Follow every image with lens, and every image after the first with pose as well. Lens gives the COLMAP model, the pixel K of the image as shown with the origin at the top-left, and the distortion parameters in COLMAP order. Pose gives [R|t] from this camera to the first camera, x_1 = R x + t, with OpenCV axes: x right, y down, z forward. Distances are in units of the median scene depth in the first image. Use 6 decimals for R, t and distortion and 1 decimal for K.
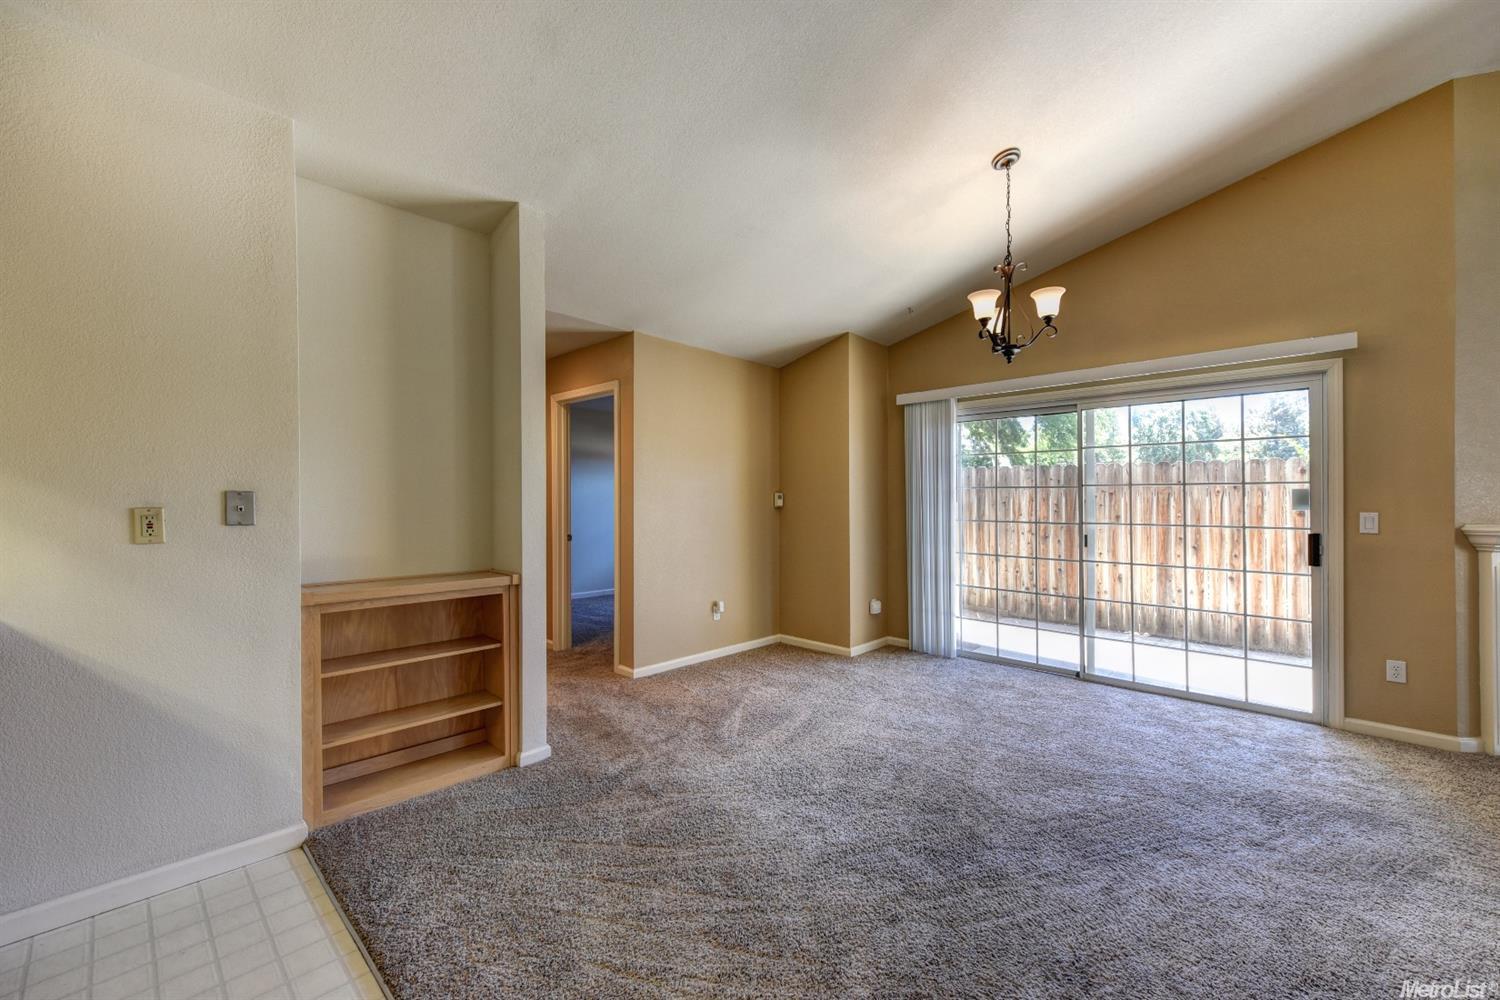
lens RADIAL K [[585.8, 0, 746.4], [0, 585.8, 491.2], [0, 0, 1]] dist [0.003666, -0.000427]
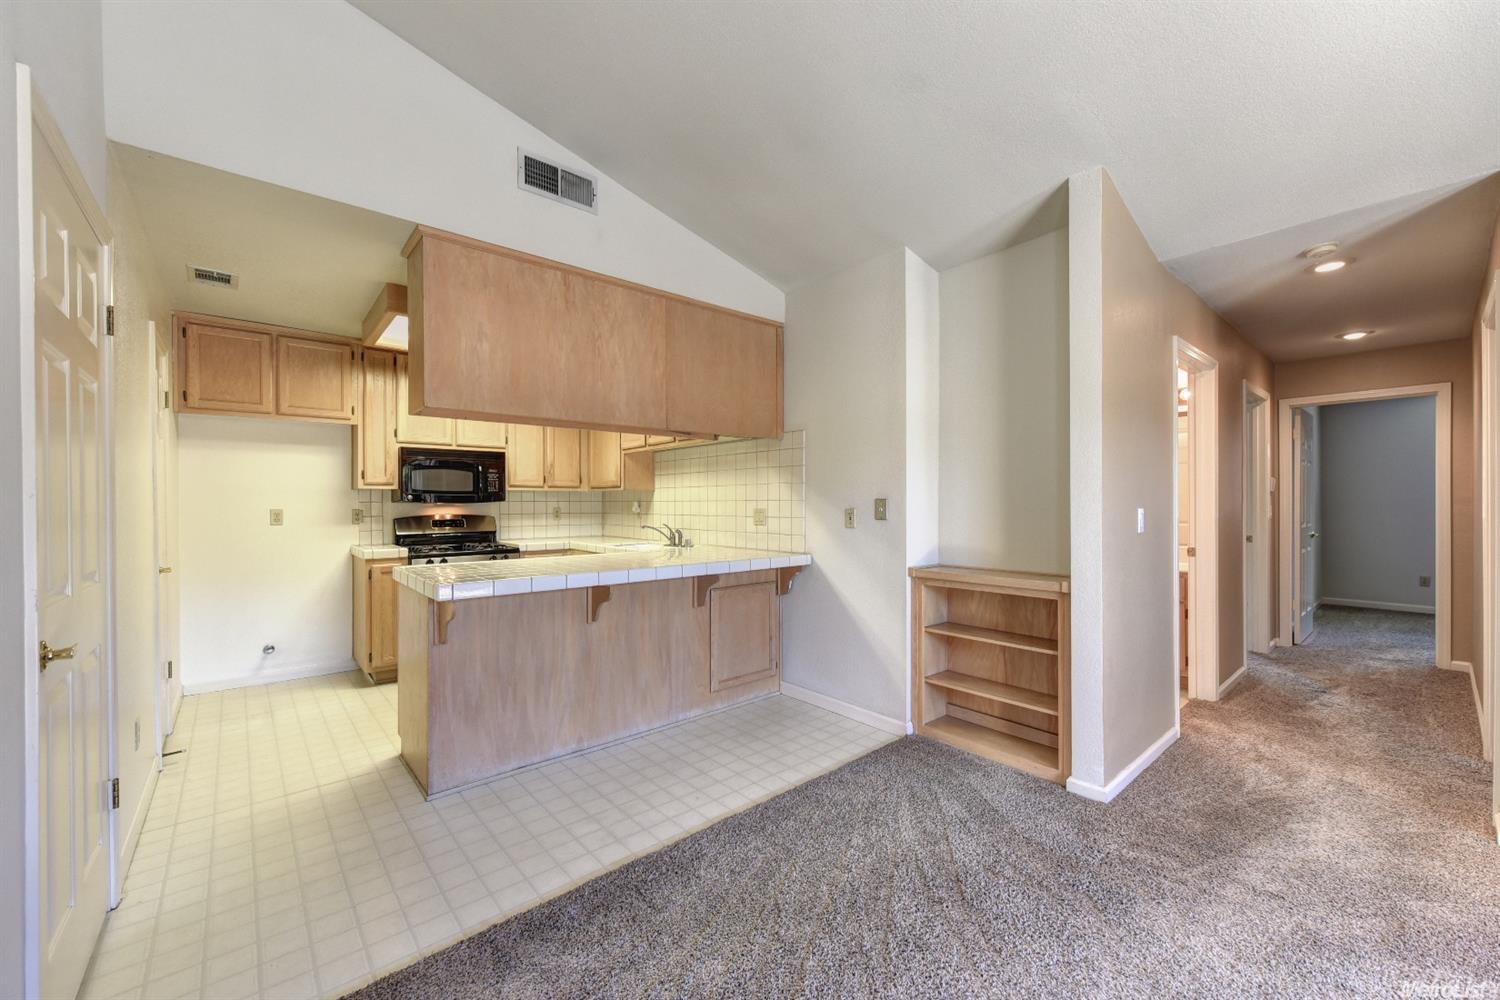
lens RADIAL K [[585.8, 0, 748.7], [0, 585.8, 505.1], [0, 0, 1]] dist [0.003666, -0.000427]
pose [[-0.104784, -0.003049, -0.994490, 0.489907], [0.024009, 0.999696, -0.005595, 0.011256], [0.994205, -0.024463, -0.104679, 0.505550]]
